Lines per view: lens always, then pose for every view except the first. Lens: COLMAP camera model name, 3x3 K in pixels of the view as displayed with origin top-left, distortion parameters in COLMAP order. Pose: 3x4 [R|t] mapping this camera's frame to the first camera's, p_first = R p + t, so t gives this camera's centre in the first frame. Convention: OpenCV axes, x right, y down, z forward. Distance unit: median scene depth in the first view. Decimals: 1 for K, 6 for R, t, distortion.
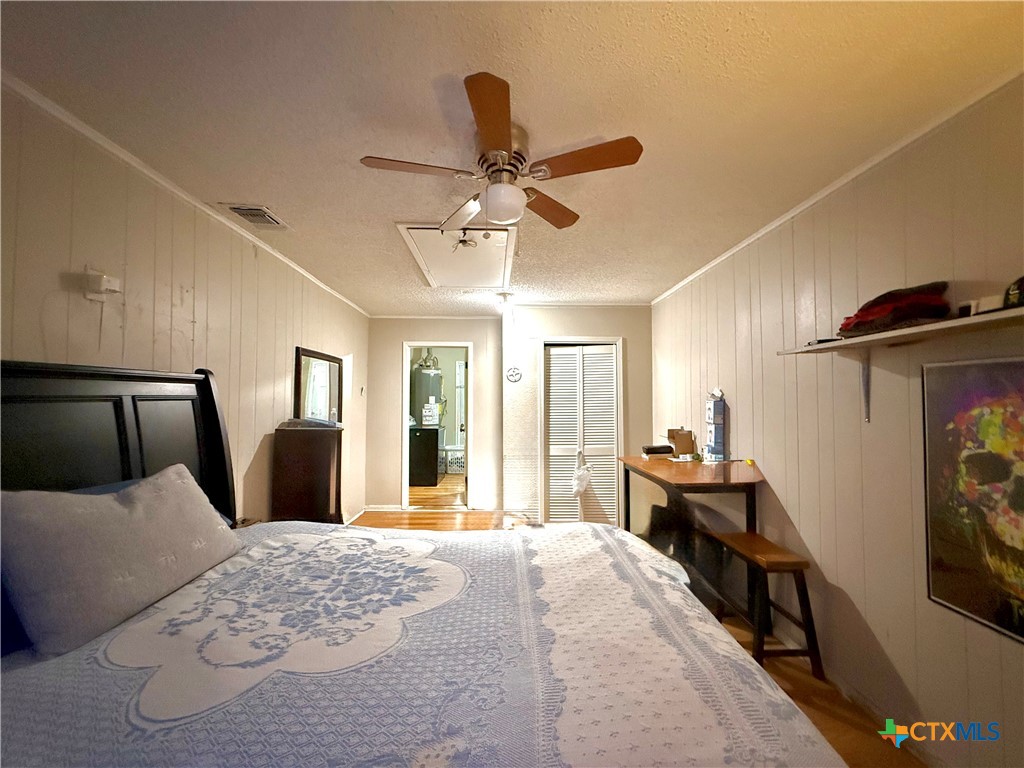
lens RADIAL K [[407.2, 0, 516.0], [0, 407.2, 386.9], [0, 0, 1]] dist [0.000249, -0.000188]
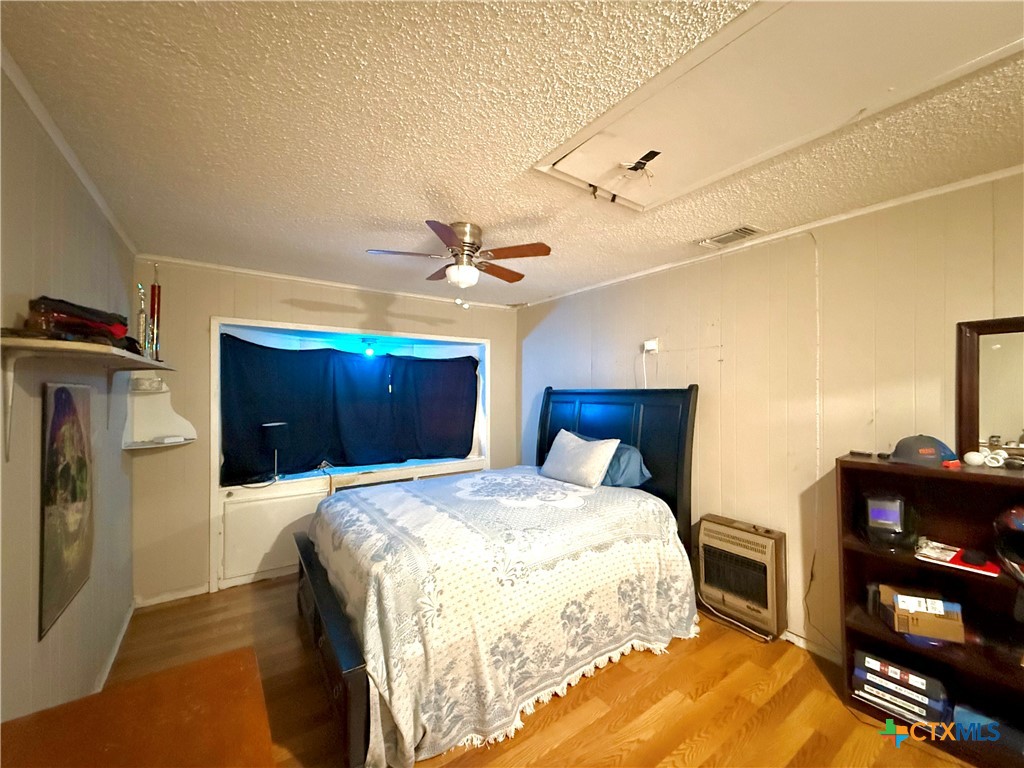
lens RADIAL K [[407.2, 0, 516.0], [0, 407.2, 386.9], [0, 0, 1]] dist [0.000249, -0.000188]
pose [[-0.838510, -0.005755, -0.544856, 0.623194], [0.017322, 0.999157, -0.037212, 0.004447], [0.544611, -0.040641, -0.837704, 2.397030]]
